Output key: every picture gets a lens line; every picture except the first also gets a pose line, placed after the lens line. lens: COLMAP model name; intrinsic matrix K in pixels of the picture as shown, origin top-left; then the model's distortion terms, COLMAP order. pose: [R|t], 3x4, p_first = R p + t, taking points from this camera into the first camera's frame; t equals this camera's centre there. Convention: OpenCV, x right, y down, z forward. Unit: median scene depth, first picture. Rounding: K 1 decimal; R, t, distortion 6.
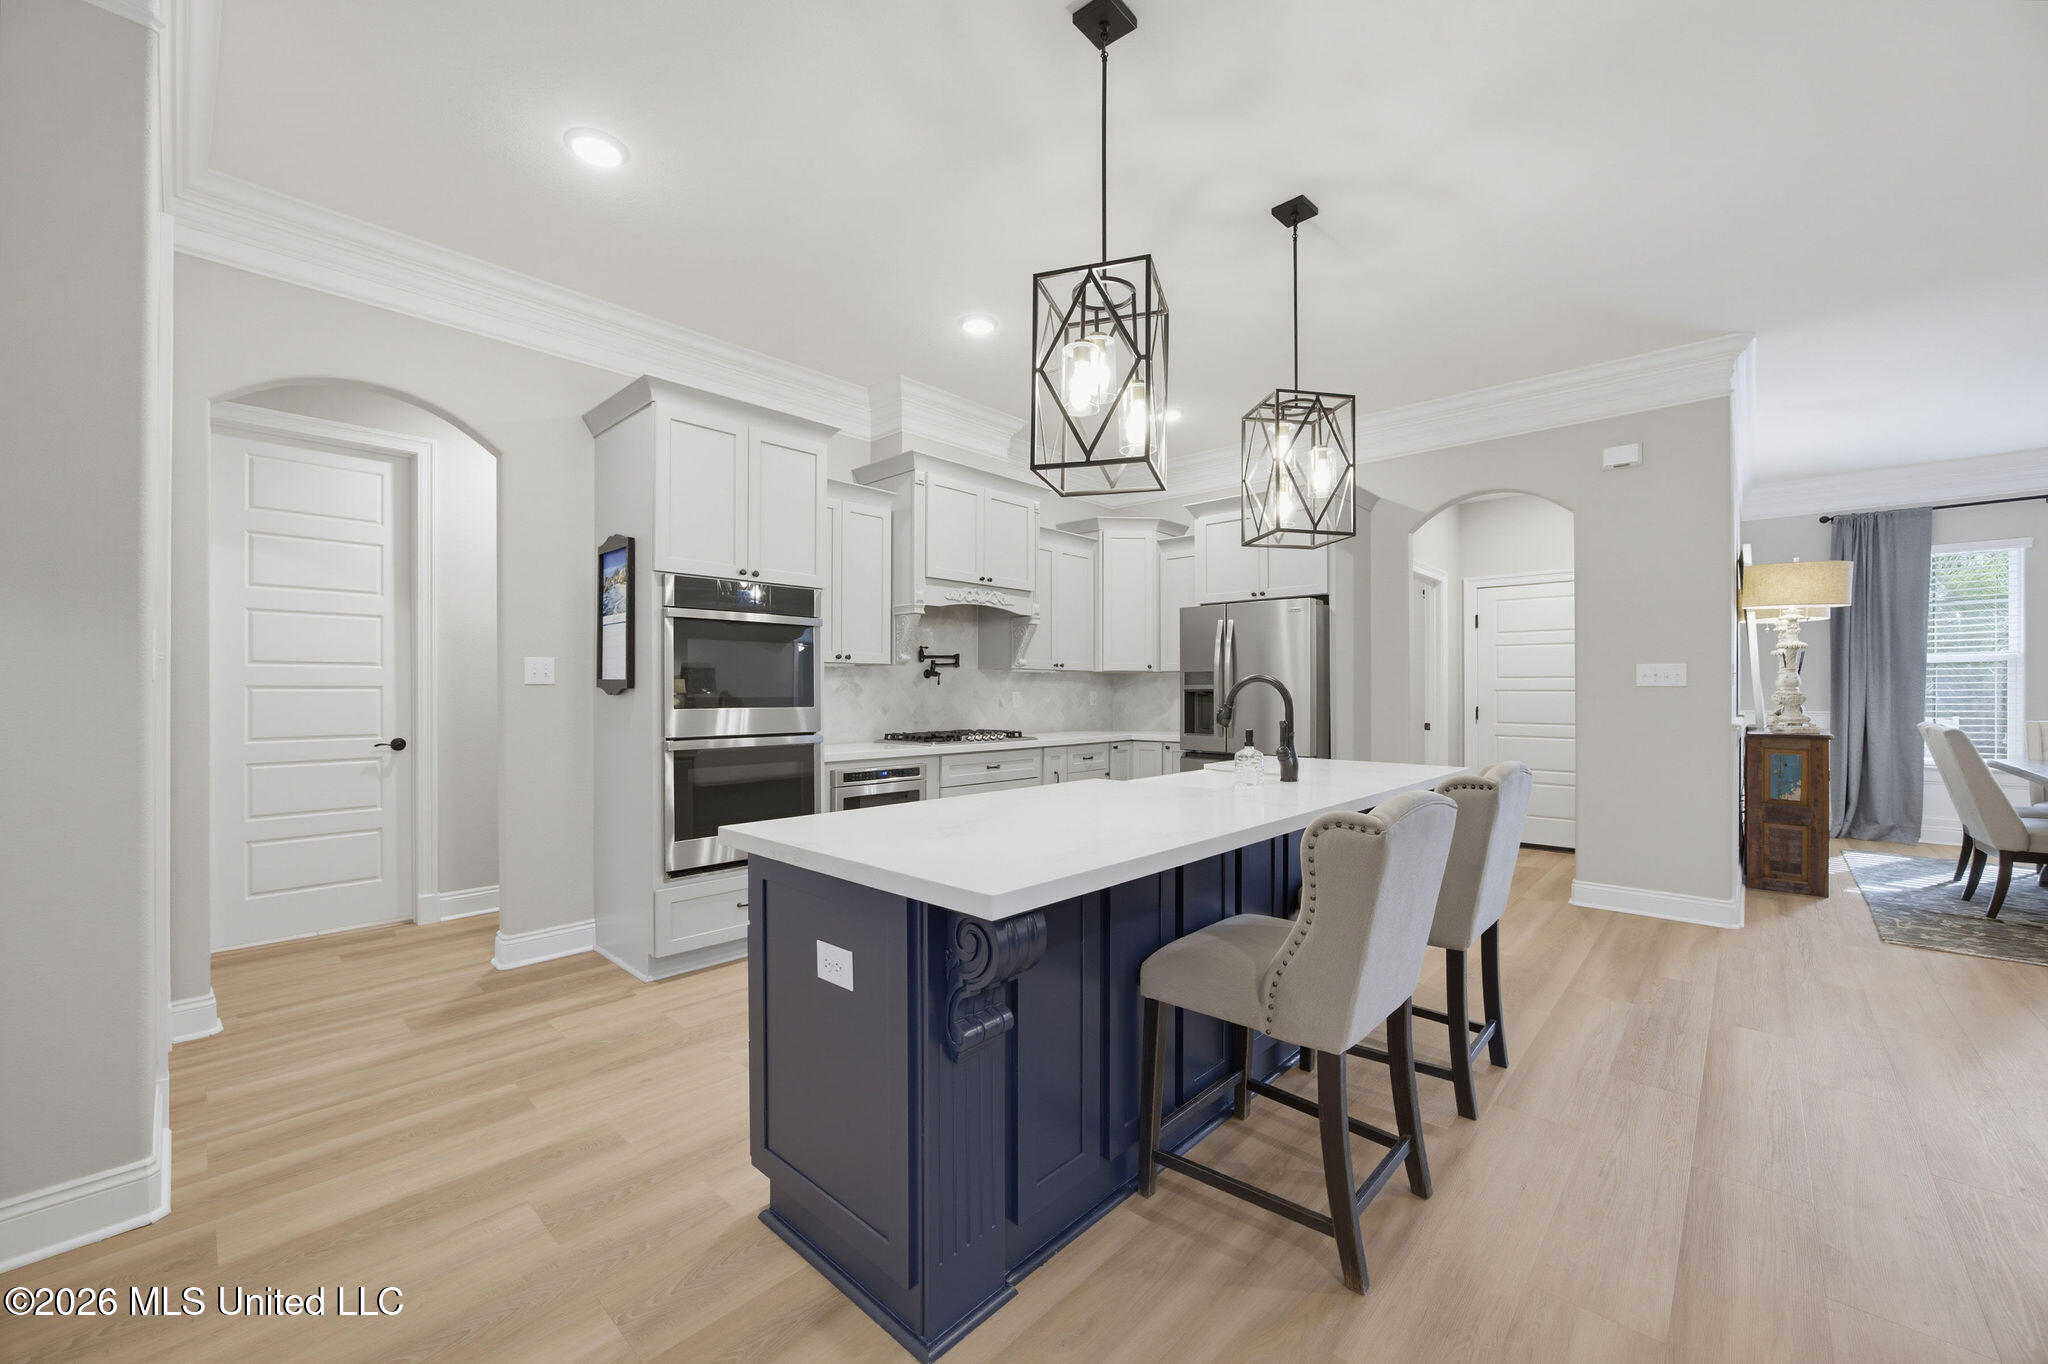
lens RADIAL K [[802.9, 0, 1024.0], [0, 802.9, 682.0], [0, 0, 1]] dist [-0.000804, -0.000098]
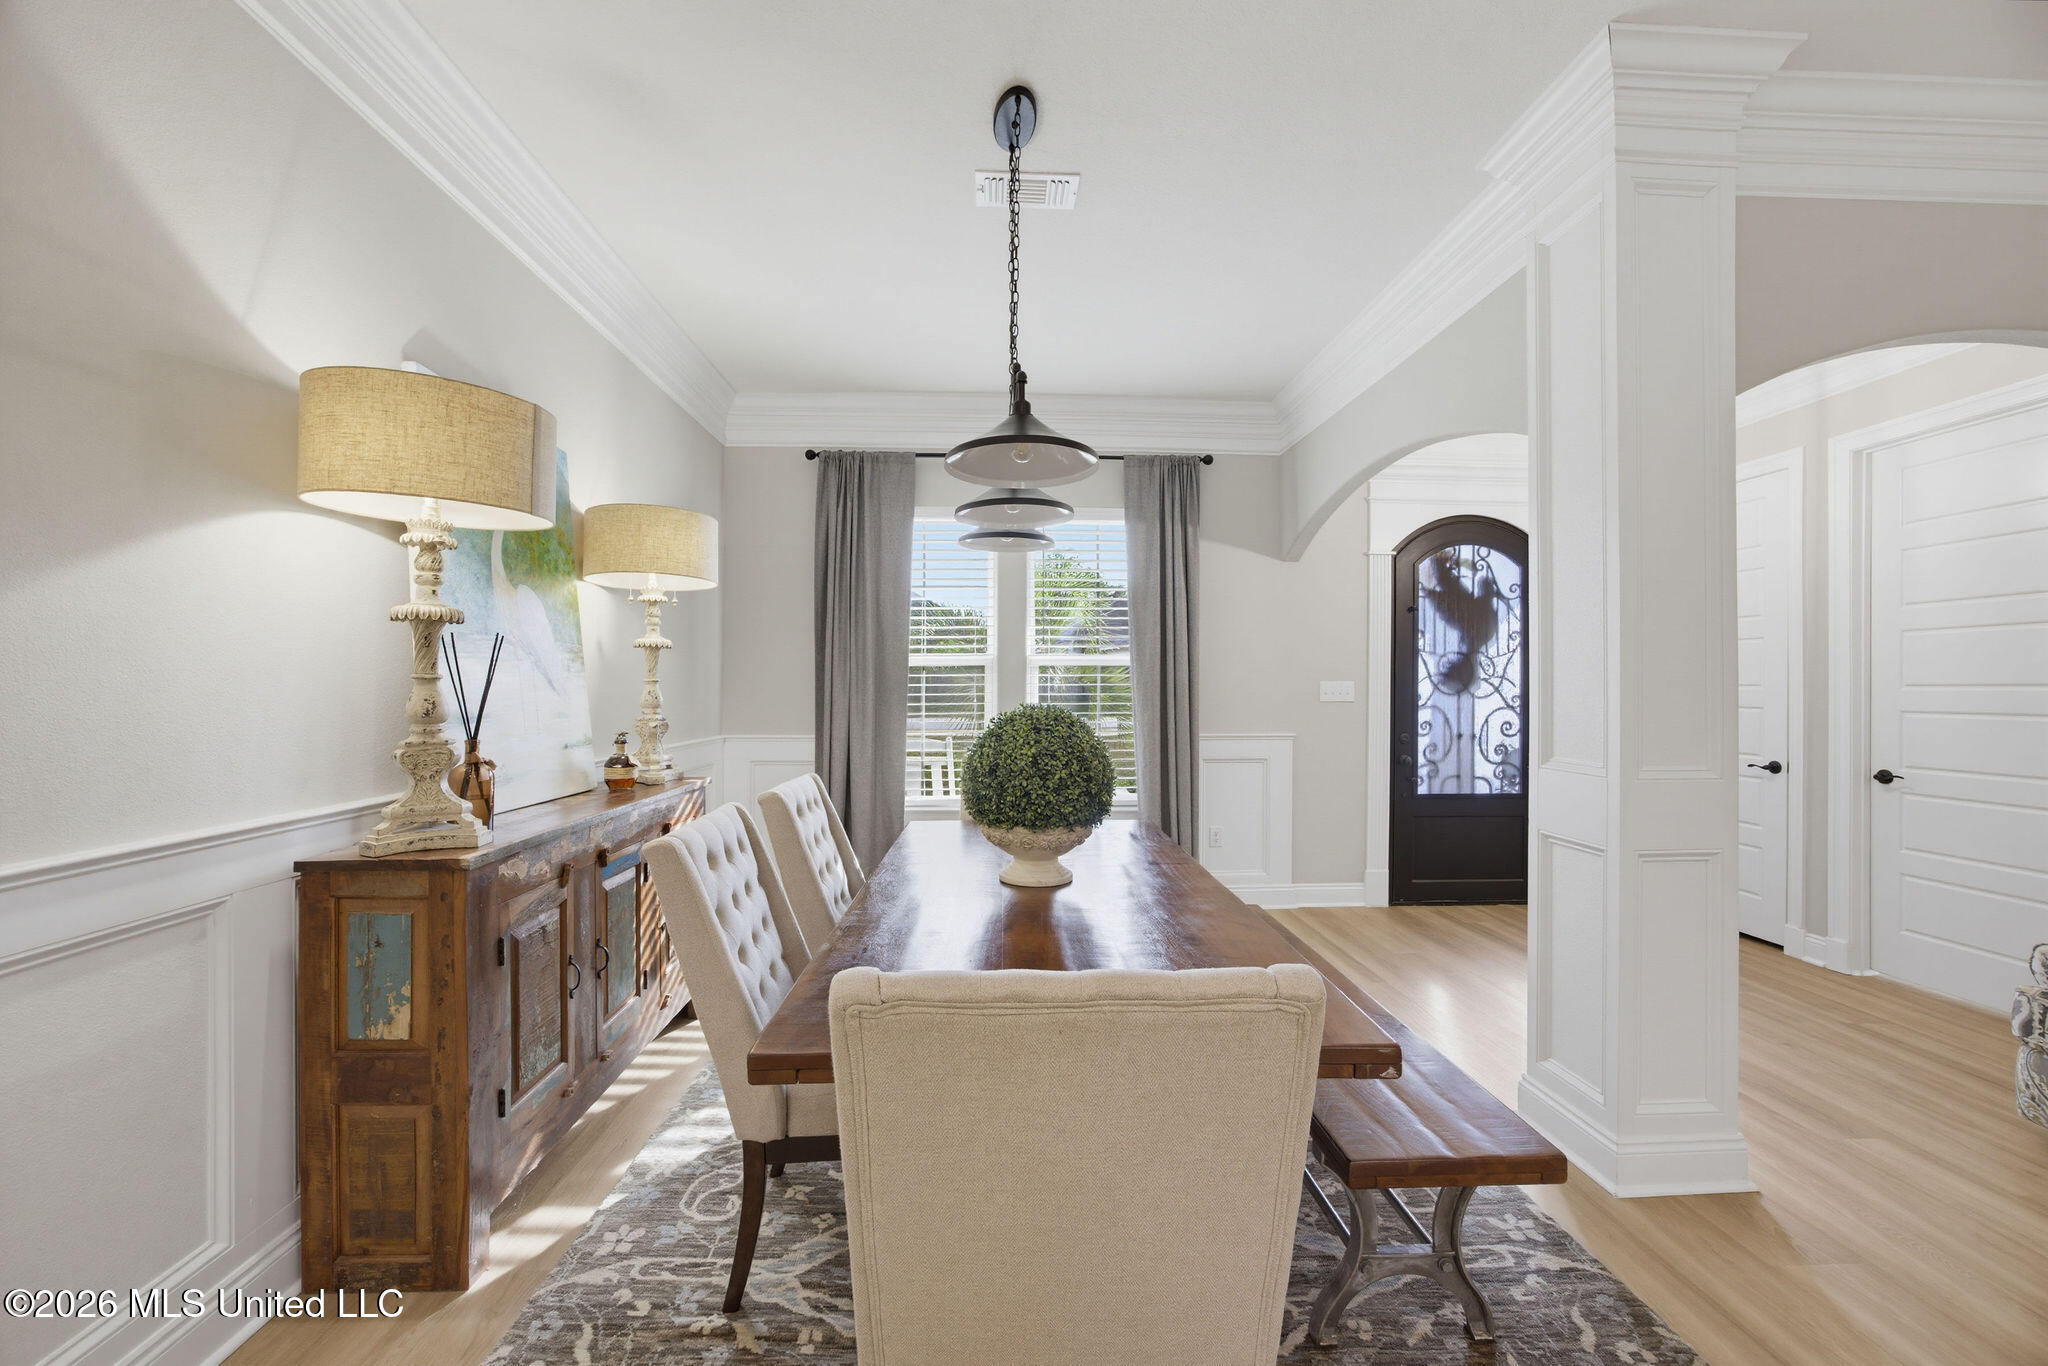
lens RADIAL K [[806.1, 0, 1024.0], [0, 806.1, 683.0], [0, 0, 1]] dist [-0.016088, 0.008693]
pose [[0.703997, 0.002064, 0.710199, 0.847707], [-0.006360, 0.999974, 0.003398, -0.015186], [-0.710174, -0.006909, 0.703992, 0.513406]]
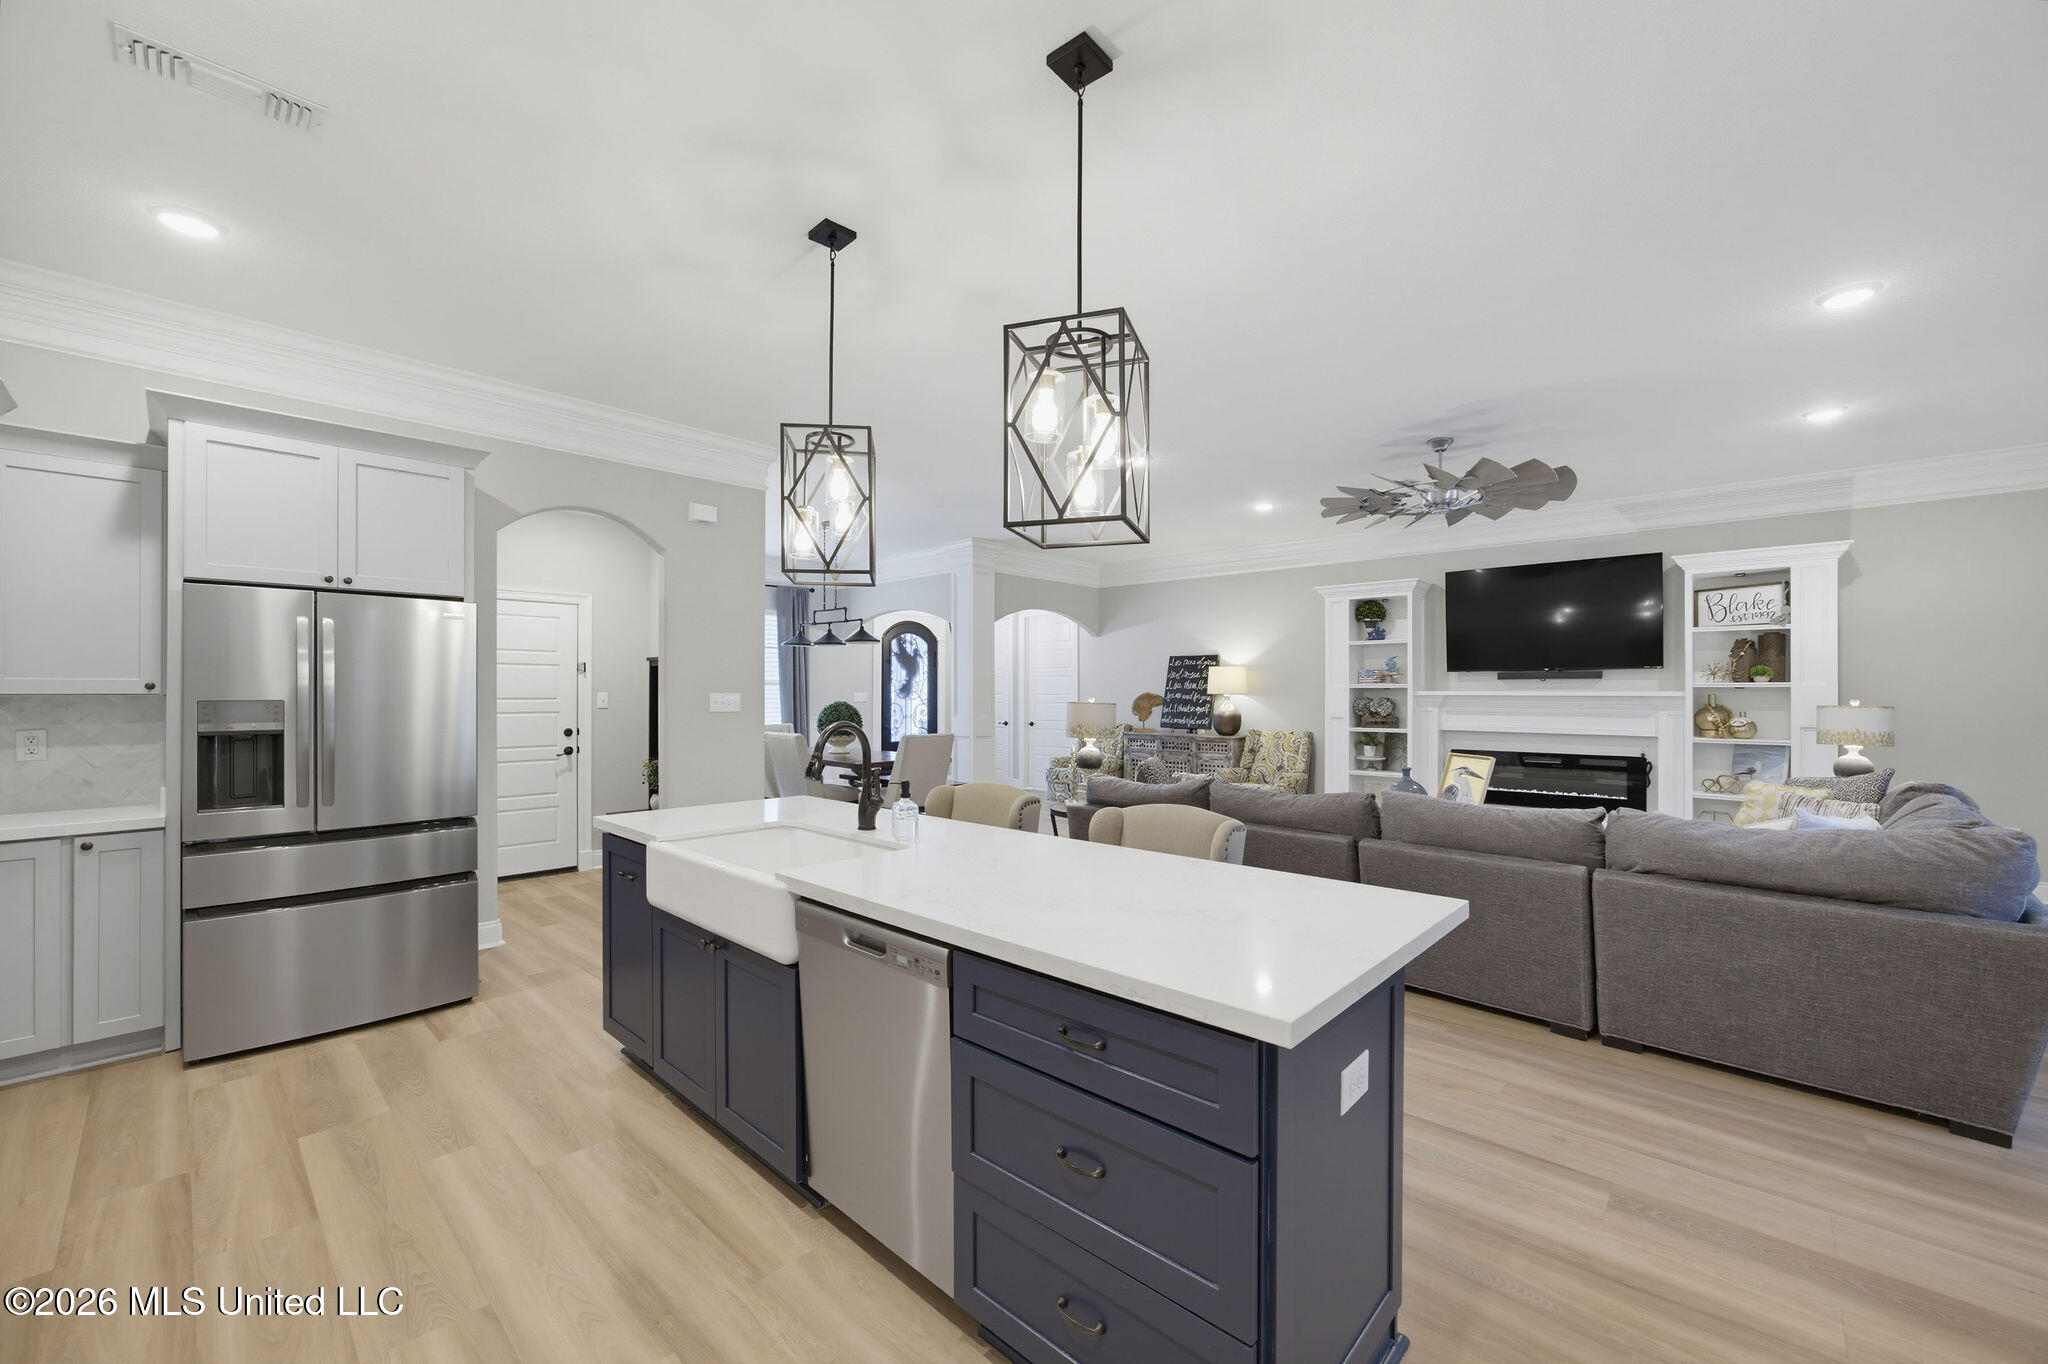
lens RADIAL K [[818.5, 0, 1019.0], [0, 818.5, 687.5], [0, 0, 1]] dist [-0.000402, 0.008444]
pose [[0.032349, 0.003390, 0.999471, -0.367182], [-0.010927, 0.999936, -0.003038, -0.027353], [-0.999417, -0.010823, 0.032384, 0.432049]]
